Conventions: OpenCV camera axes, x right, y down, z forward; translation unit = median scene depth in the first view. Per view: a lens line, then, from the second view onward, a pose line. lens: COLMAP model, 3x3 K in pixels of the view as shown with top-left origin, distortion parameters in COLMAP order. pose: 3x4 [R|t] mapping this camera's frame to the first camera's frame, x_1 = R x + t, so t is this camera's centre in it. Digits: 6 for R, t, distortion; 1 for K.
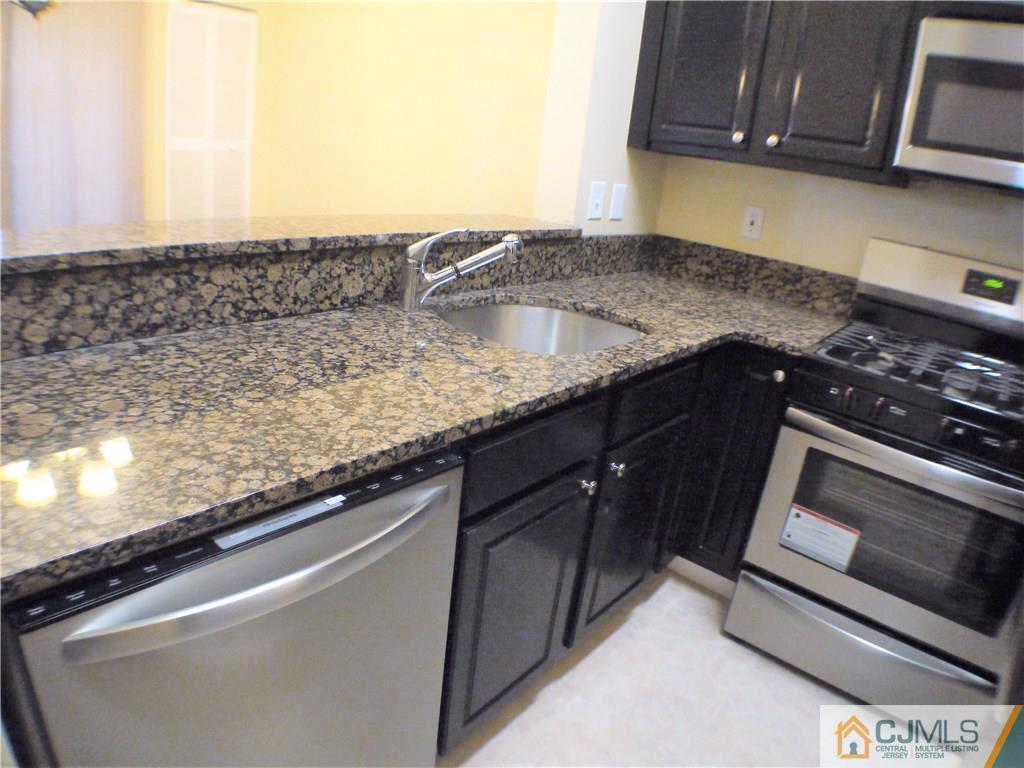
lens RADIAL K [[656.2, 0, 507.8], [0, 656.2, 380.1], [0, 0, 1]] dist [-0.176485, 0.042111]
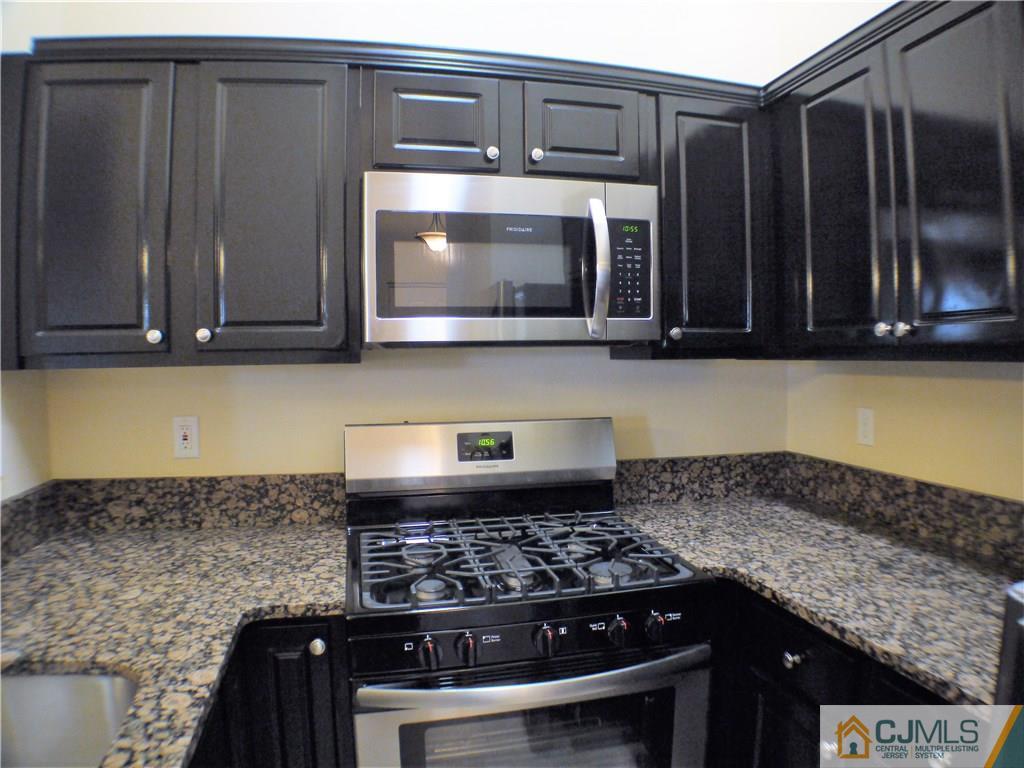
lens RADIAL K [[656.2, 0, 507.8], [0, 656.2, 380.1], [0, 0, 1]] dist [-0.176485, 0.042111]
pose [[0.583790, -0.149543, 0.798014, 0.026143], [0.341322, 0.937021, -0.074103, -0.160699], [-0.736674, 0.315640, 0.598066, 0.307253]]
